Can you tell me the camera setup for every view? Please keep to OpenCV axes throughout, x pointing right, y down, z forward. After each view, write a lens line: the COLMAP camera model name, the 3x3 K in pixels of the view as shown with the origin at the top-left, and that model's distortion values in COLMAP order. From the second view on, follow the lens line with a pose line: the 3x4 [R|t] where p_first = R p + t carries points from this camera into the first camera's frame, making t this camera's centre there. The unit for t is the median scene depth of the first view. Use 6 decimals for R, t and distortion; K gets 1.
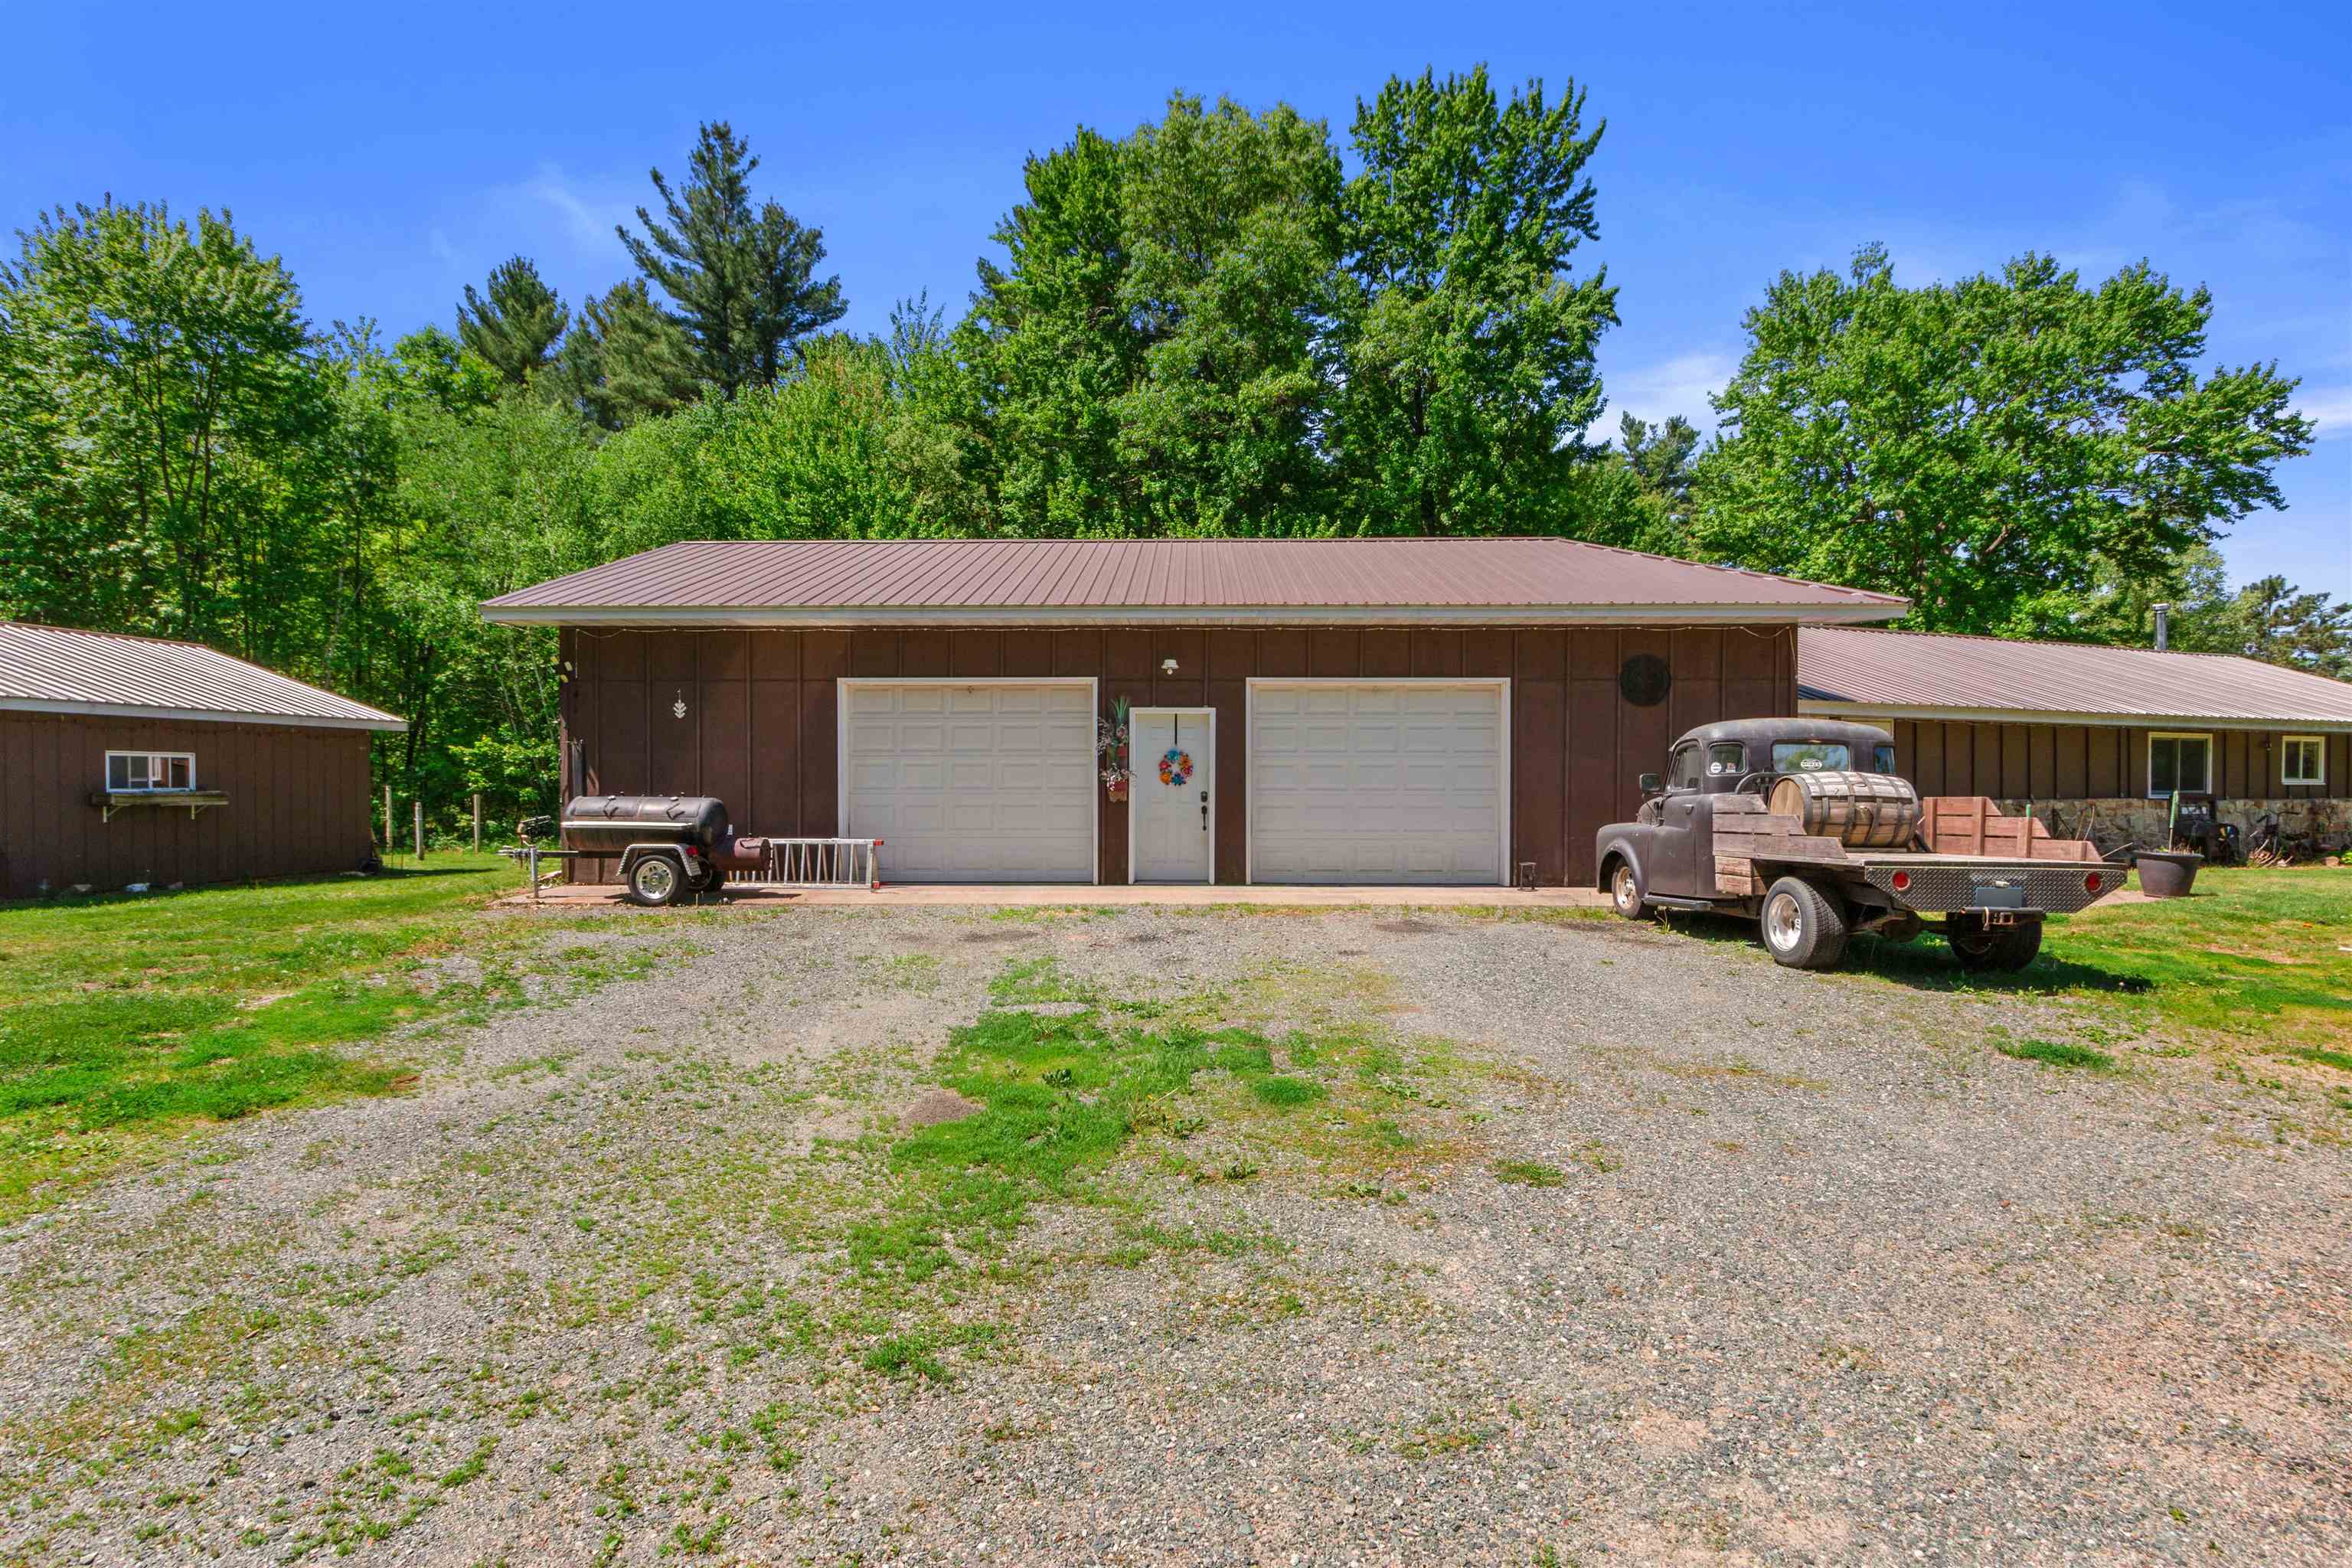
lens RADIAL K [[1170.6, 0, 1151.0], [0, 1170.6, 793.7], [0, 0, 1]] dist [0.001698, 0.002235]
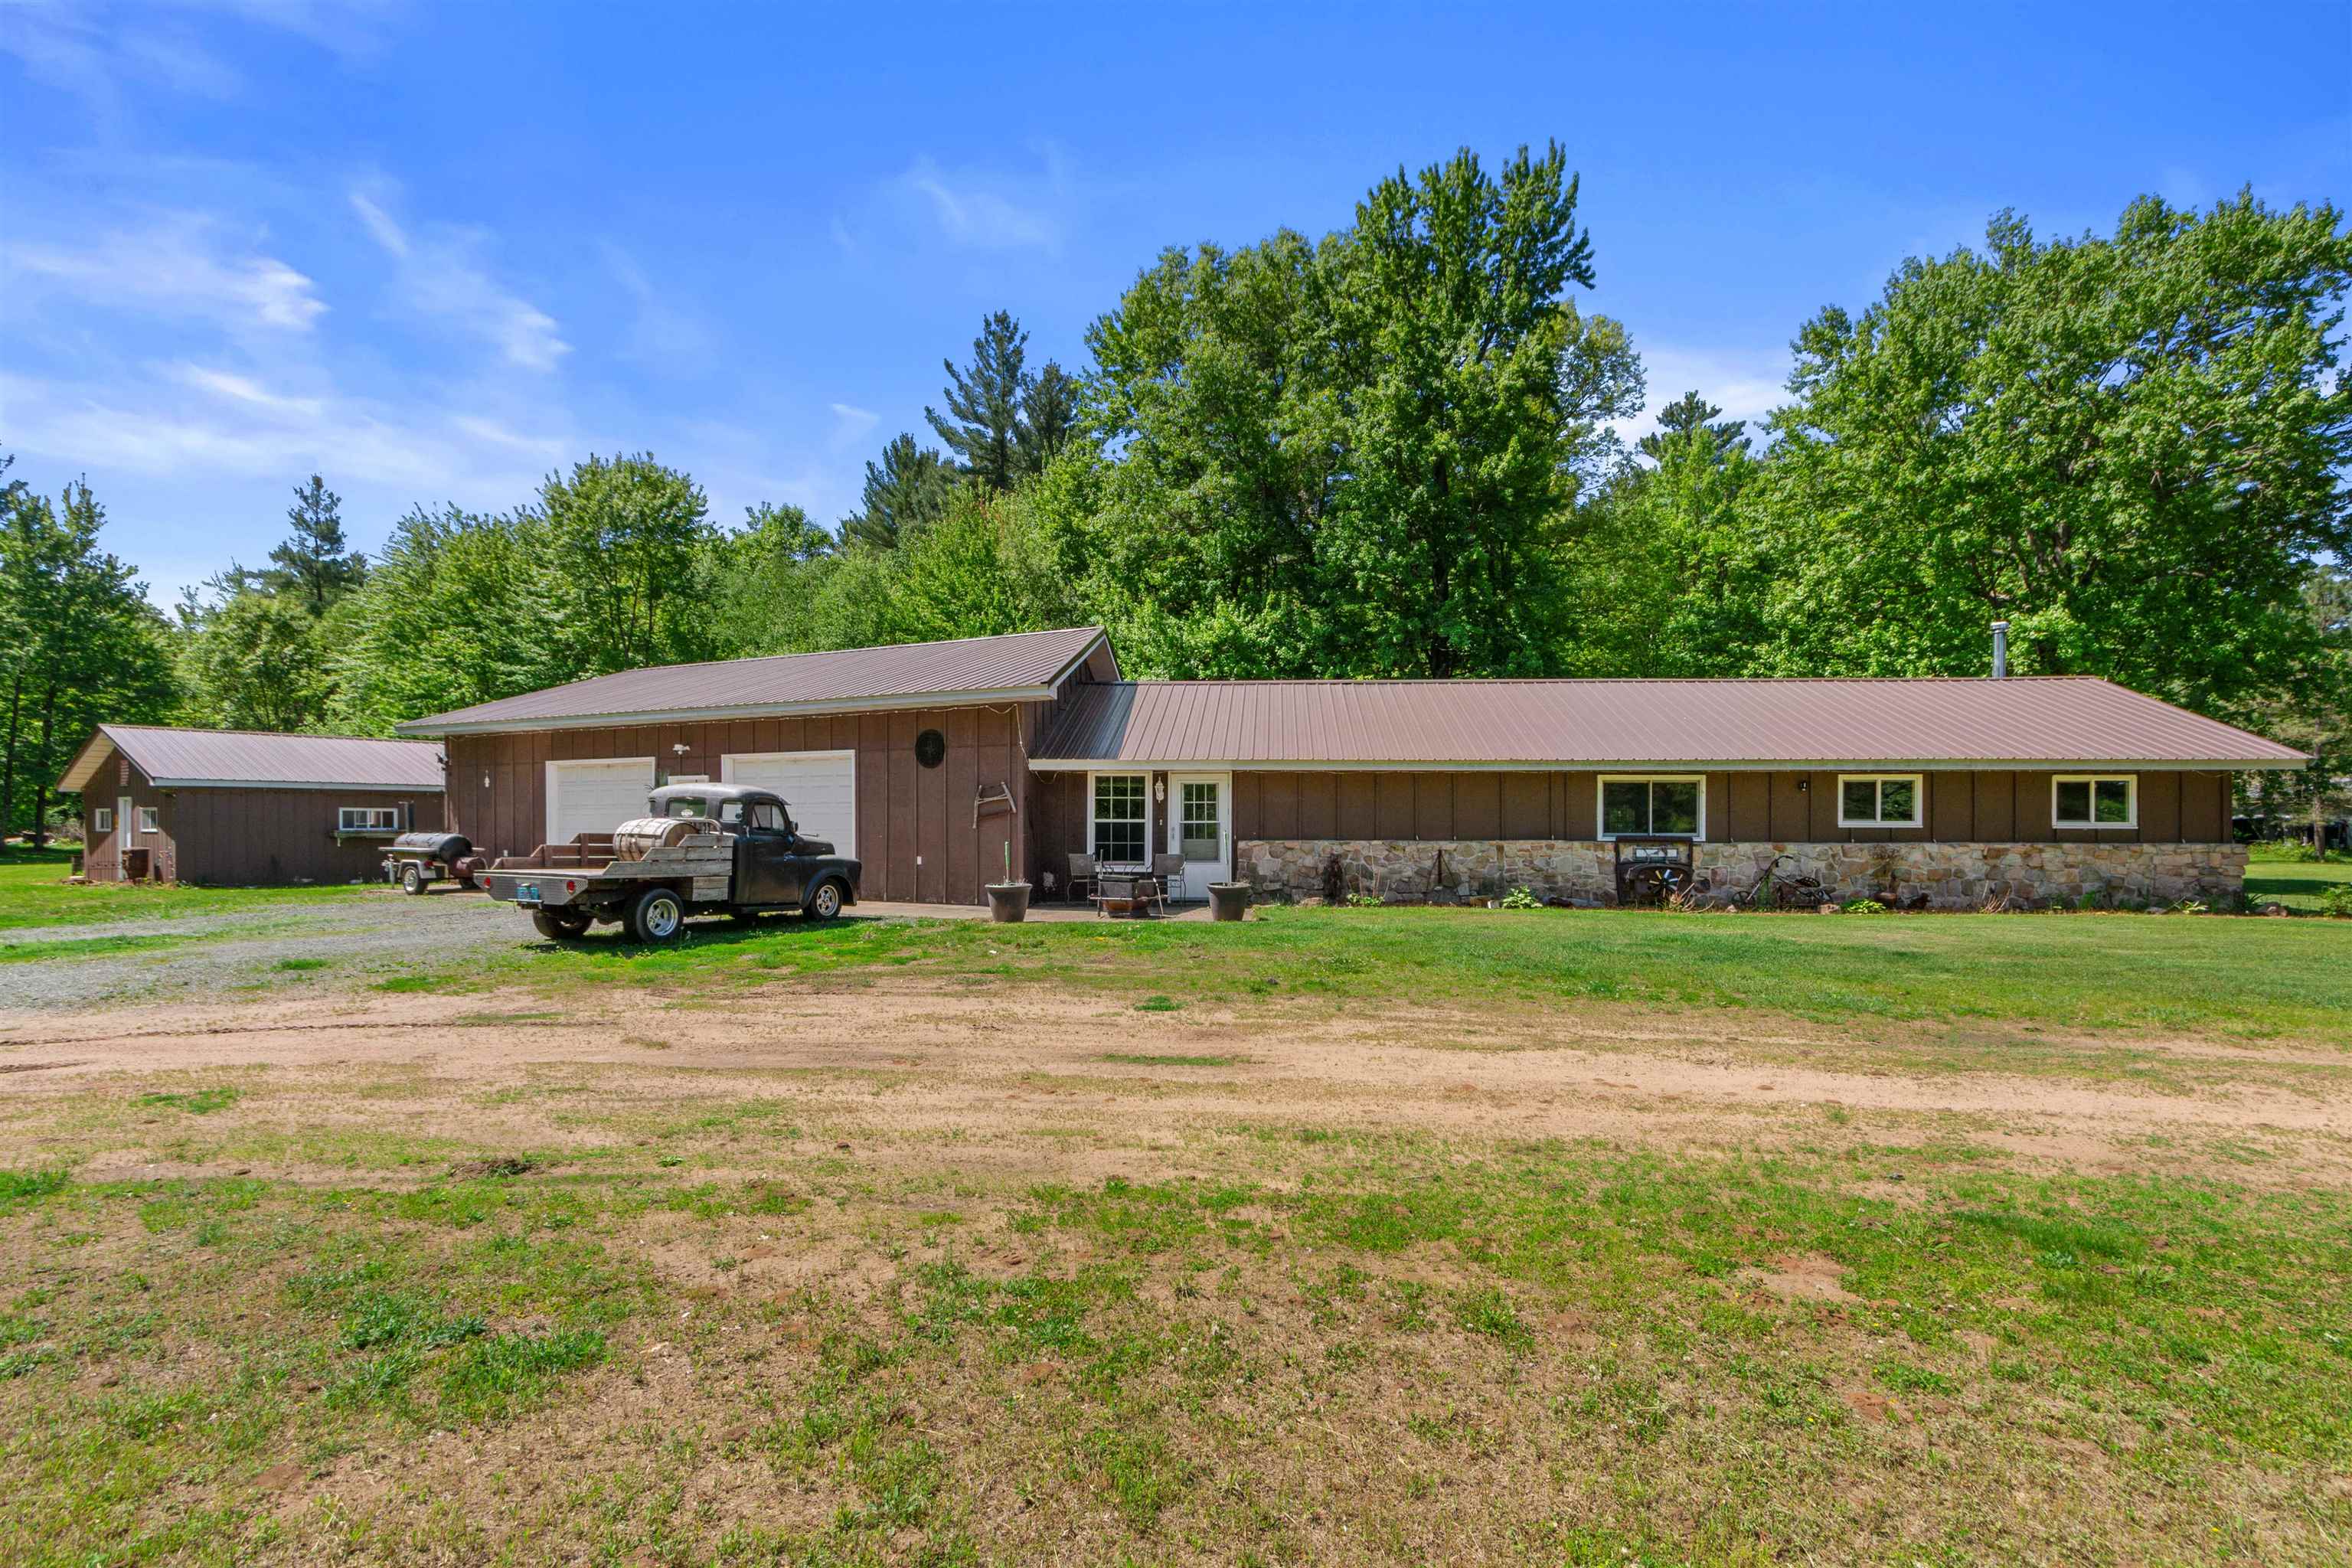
lens RADIAL K [[1119.0, 0, 1193.7], [0, 1119.0, 823.1], [0, 0, 1]] dist [0.000513, 0.000269]
pose [[0.902570, -0.000165, -0.430543, 0.516365], [-0.005340, 0.999919, -0.011577, 0.000380], [0.430510, 0.012749, 0.902496, -0.009948]]
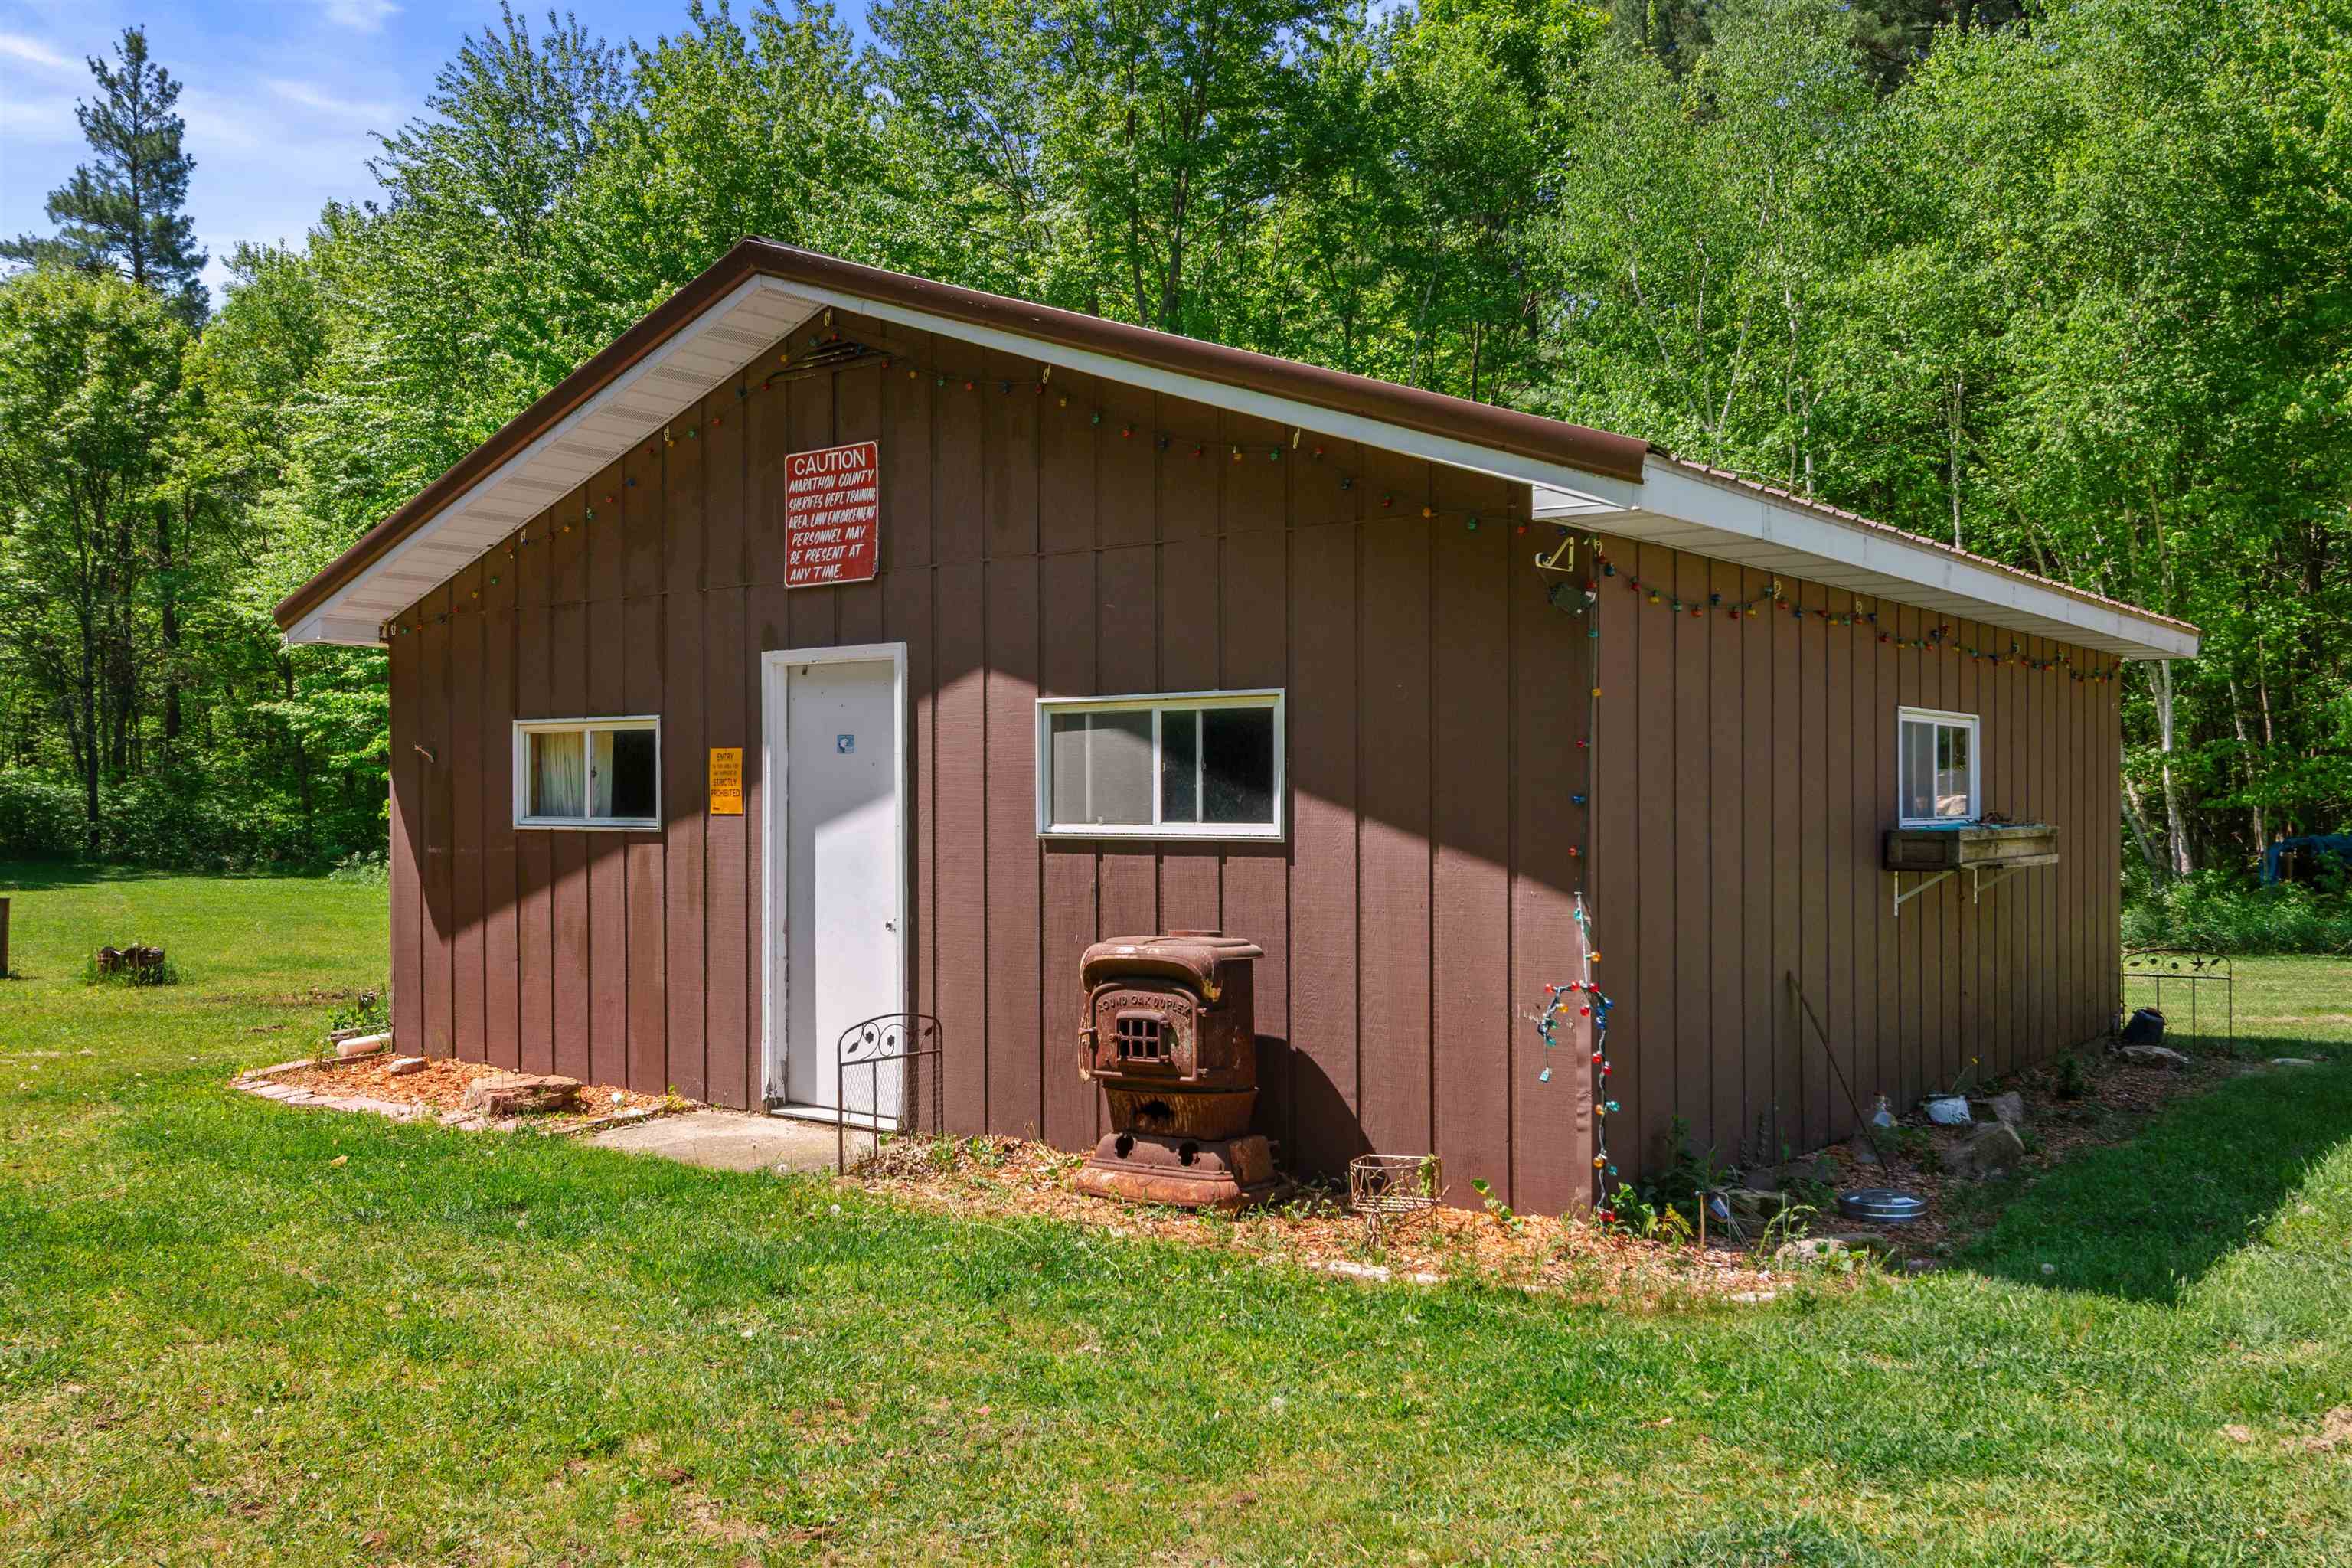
lens RADIAL K [[1919.6, 0, 1182.3], [0, 1919.6, 796.7], [0, 0, 1]] dist [0.005143, -0.000903]
pose [[0.873242, -0.001877, -0.487283, -0.369031], [-0.001890, 0.999972, -0.007239, -0.002343], [0.487283, 0.007243, 0.873214, 0.190775]]
